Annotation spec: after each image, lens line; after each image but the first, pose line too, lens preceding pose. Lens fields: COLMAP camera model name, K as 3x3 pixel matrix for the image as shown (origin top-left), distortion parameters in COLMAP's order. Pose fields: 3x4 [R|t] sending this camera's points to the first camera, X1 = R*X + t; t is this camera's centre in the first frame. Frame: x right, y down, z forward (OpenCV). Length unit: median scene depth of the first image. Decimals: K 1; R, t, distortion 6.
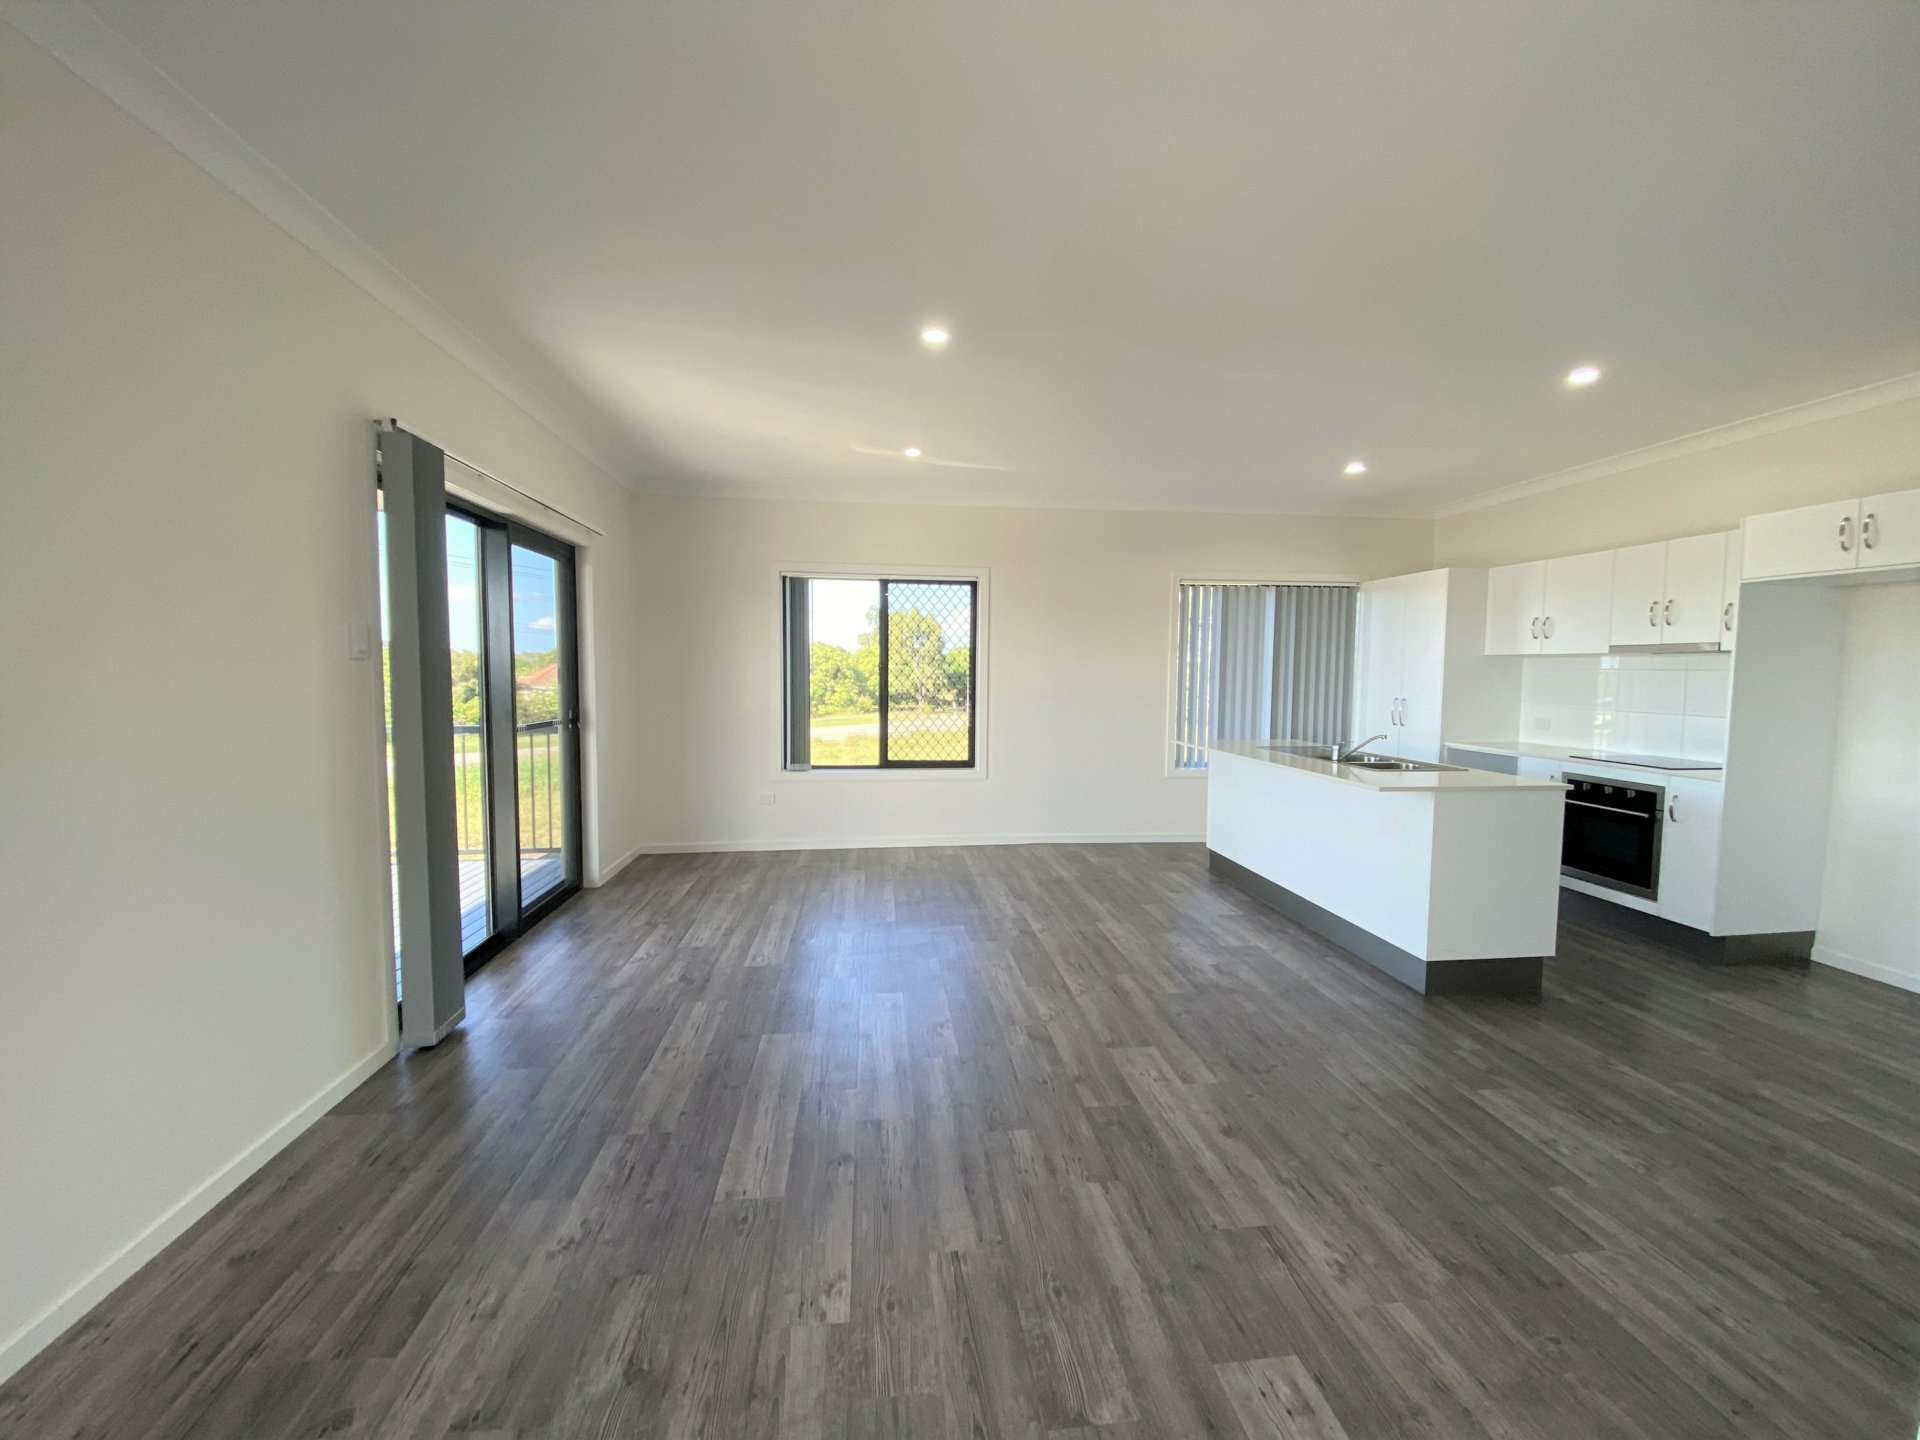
lens RADIAL K [[780.1, 0, 964.3], [0, 780.1, 720.5], [0, 0, 1]] dist [-0.003161, -0.003037]
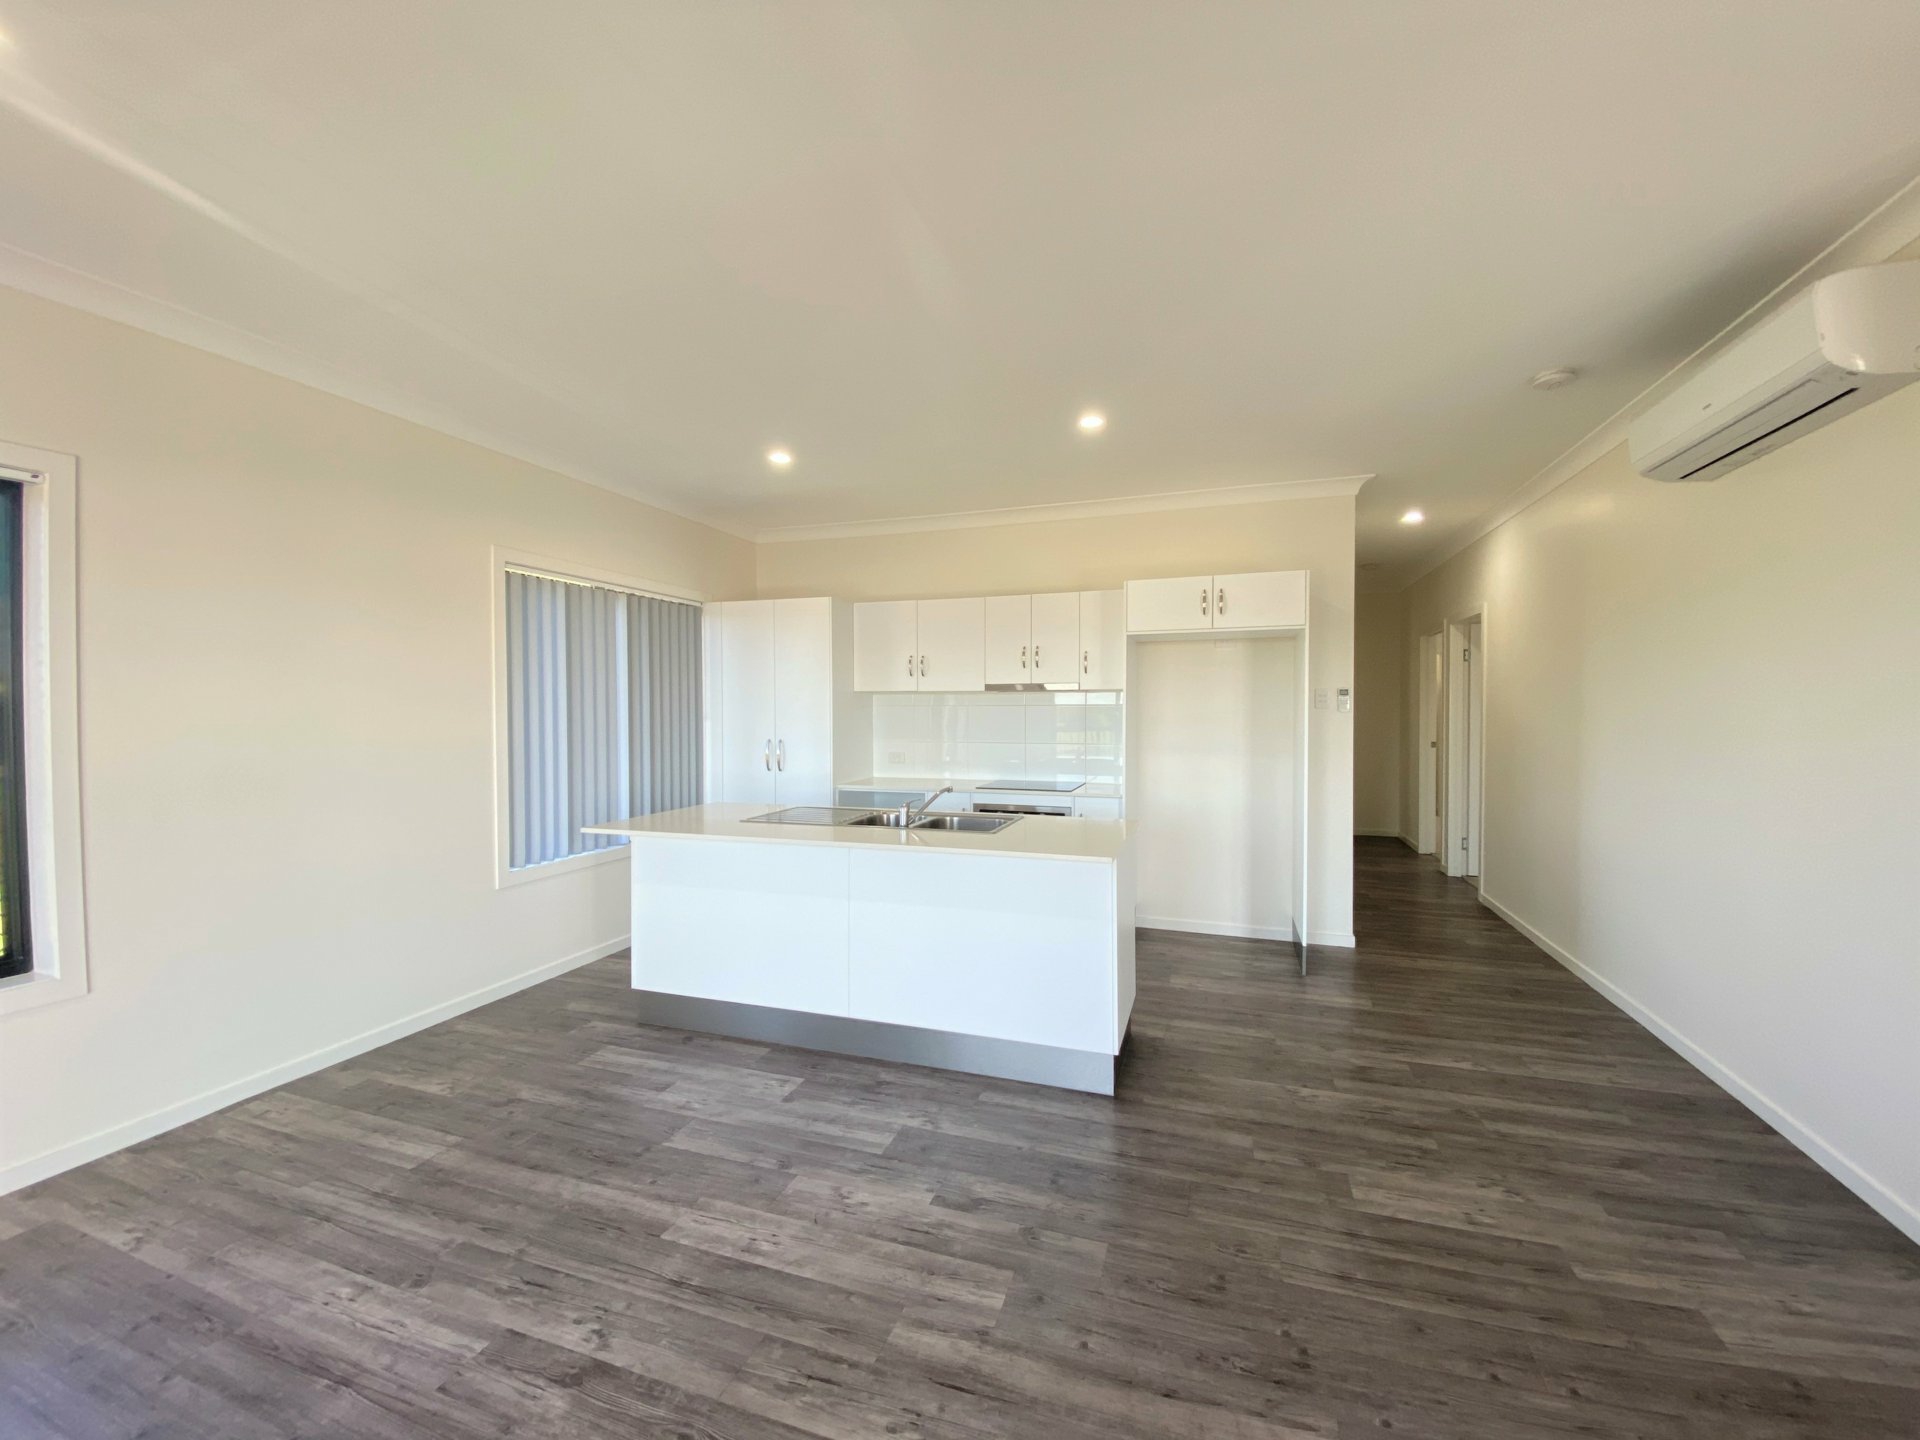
lens RADIAL K [[780.1, 0, 962.5], [0, 780.1, 712.0], [0, 0, 1]] dist [-0.003161, -0.003037]
pose [[0.433910, -0.009057, 0.900911, -0.187465], [0.065035, 0.997656, -0.021293, -0.041710], [-0.898606, 0.067830, 0.433481, 0.637765]]
